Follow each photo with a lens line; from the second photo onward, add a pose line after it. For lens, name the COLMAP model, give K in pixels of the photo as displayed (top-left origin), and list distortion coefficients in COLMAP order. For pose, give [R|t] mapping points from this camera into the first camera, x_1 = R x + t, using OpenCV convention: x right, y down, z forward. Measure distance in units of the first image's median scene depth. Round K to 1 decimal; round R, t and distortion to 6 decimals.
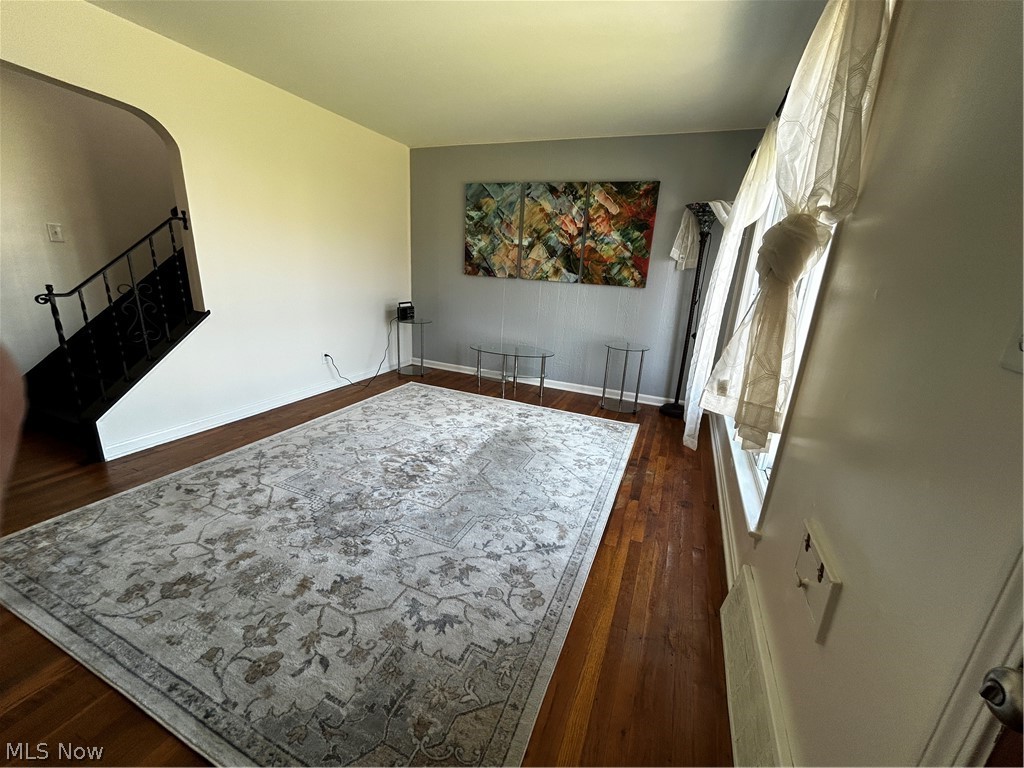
lens RADIAL K [[413.7, 0, 512.1], [0, 413.7, 385.3], [0, 0, 1]] dist [-0.000789, 0.000139]
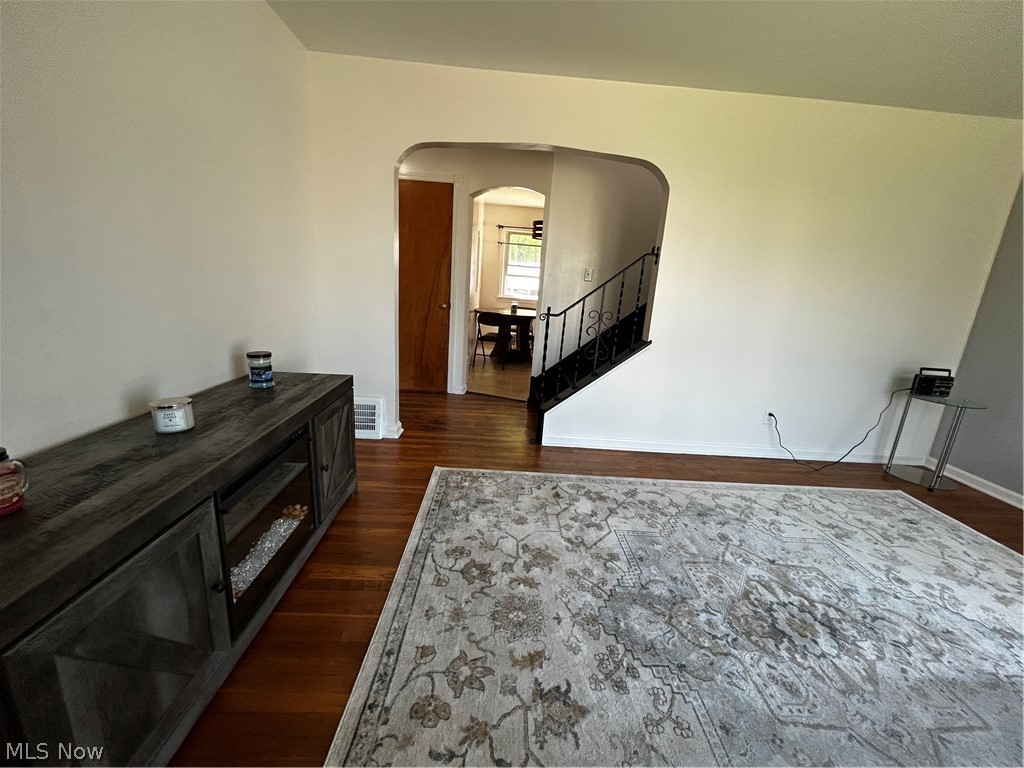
lens RADIAL K [[413.7, 0, 513.2], [0, 413.7, 383.4], [0, 0, 1]] dist [-0.000789, 0.000139]
pose [[0.418619, 0.189295, -0.888215, 0.047592], [-0.299133, 0.952198, 0.061948, -0.034692], [0.857483, 0.239762, 0.455232, 0.224355]]
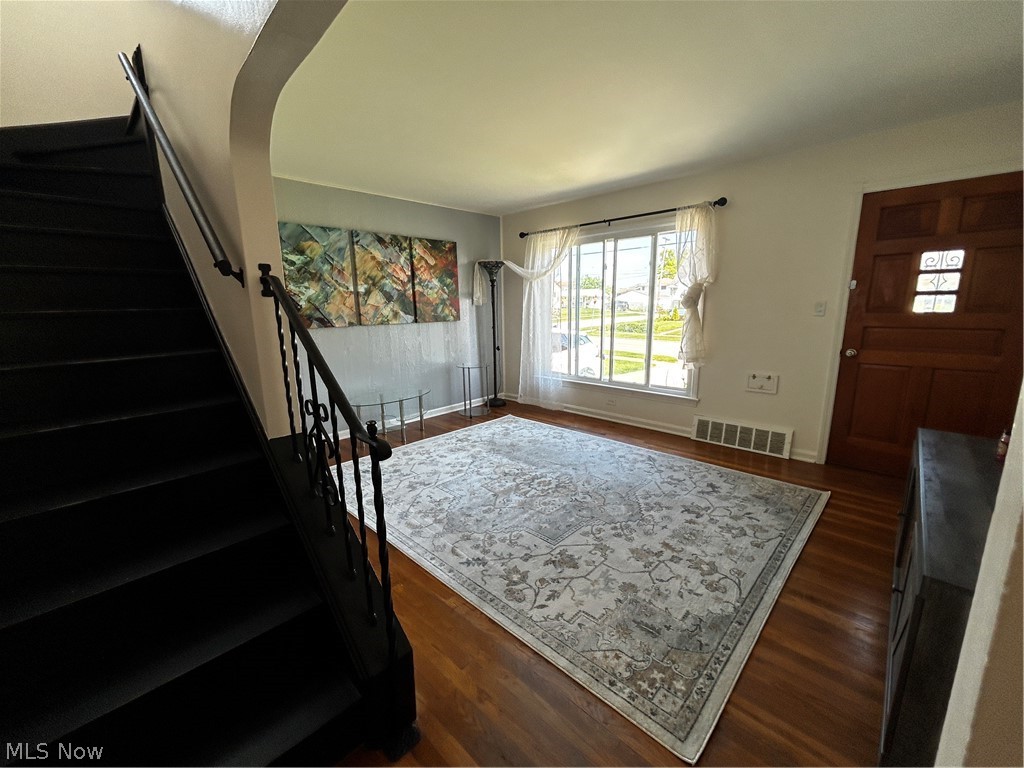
lens RADIAL K [[413.7, 0, 510.1], [0, 413.7, 386.9], [0, 0, 1]] dist [-0.000789, 0.000139]
pose [[0.364501, -0.247475, 0.897717, -0.964231], [0.299053, 0.944083, 0.138832, -0.195300], [-0.881876, 0.217861, 0.418128, 0.408958]]
